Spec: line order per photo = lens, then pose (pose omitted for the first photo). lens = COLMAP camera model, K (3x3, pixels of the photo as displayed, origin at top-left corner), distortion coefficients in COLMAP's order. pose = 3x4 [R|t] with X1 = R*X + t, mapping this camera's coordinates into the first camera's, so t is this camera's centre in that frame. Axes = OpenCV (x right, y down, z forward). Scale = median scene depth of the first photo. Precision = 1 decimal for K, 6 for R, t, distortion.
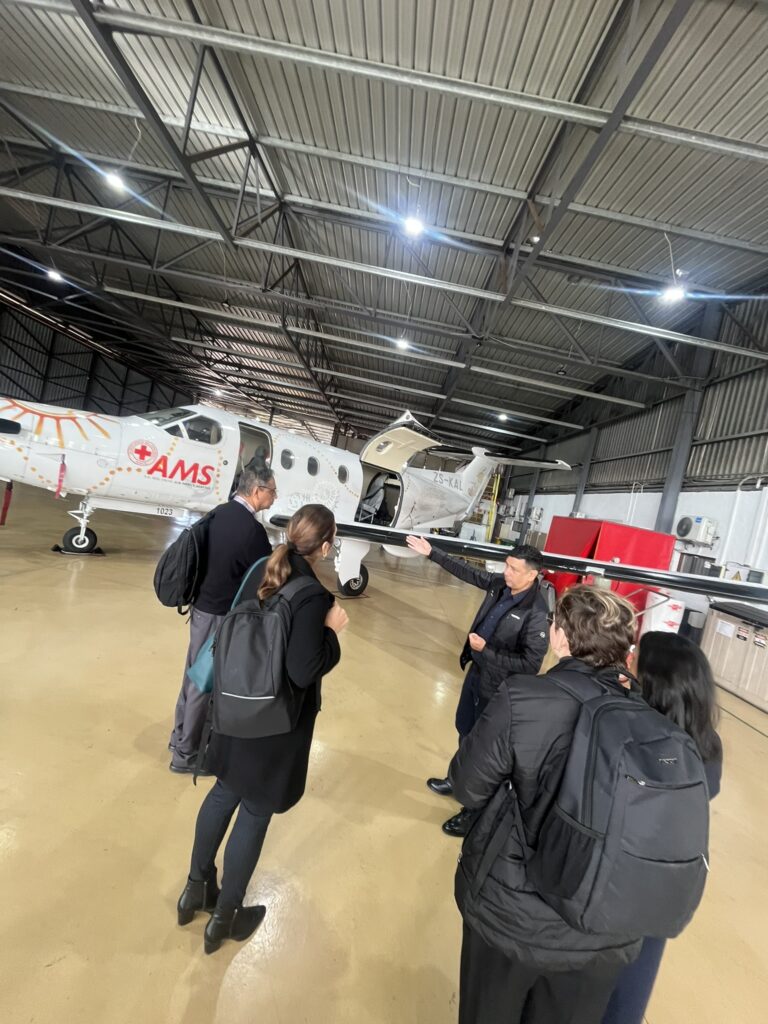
lens RADIAL K [[412.8, 0, 384.5], [0, 412.8, 509.5], [0, 0, 1]] dist [0.003361, 0.000198]
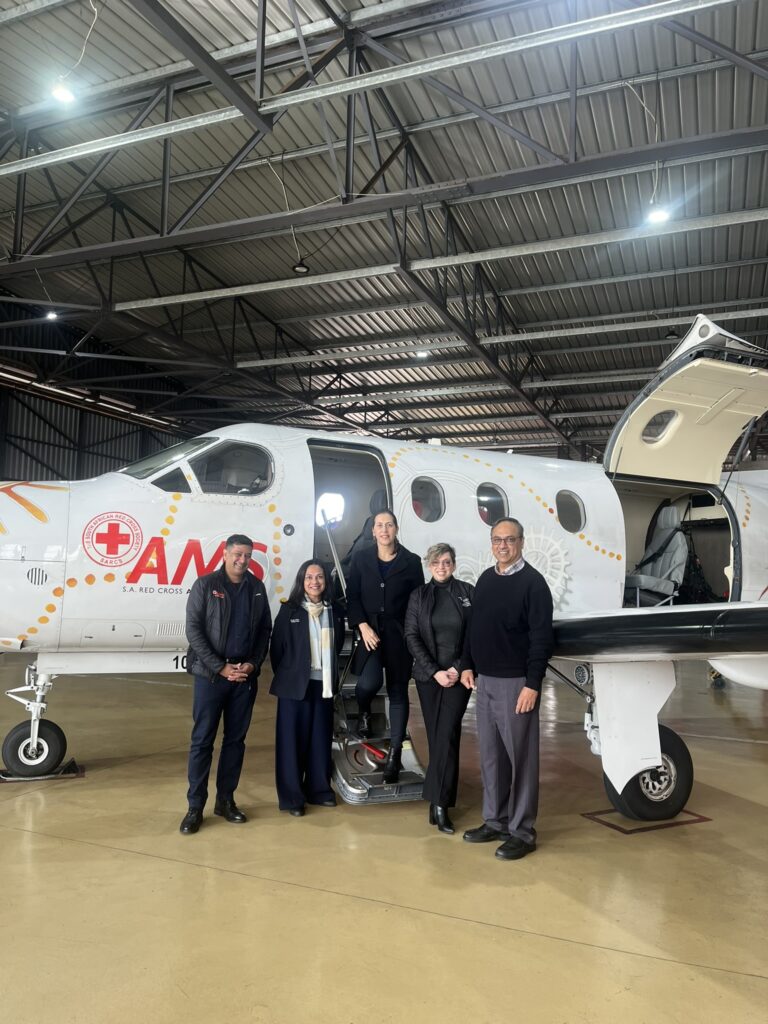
lens RADIAL K [[781.9, 0, 381.8], [0, 781.9, 521.3], [0, 0, 1]] dist [0.028391, -0.003881]
pose [[0.910228, -0.216747, -0.352855, 0.002820], [0.163259, 0.970895, -0.175243, 0.038648], [0.380568, 0.101905, 0.919121, 0.254311]]
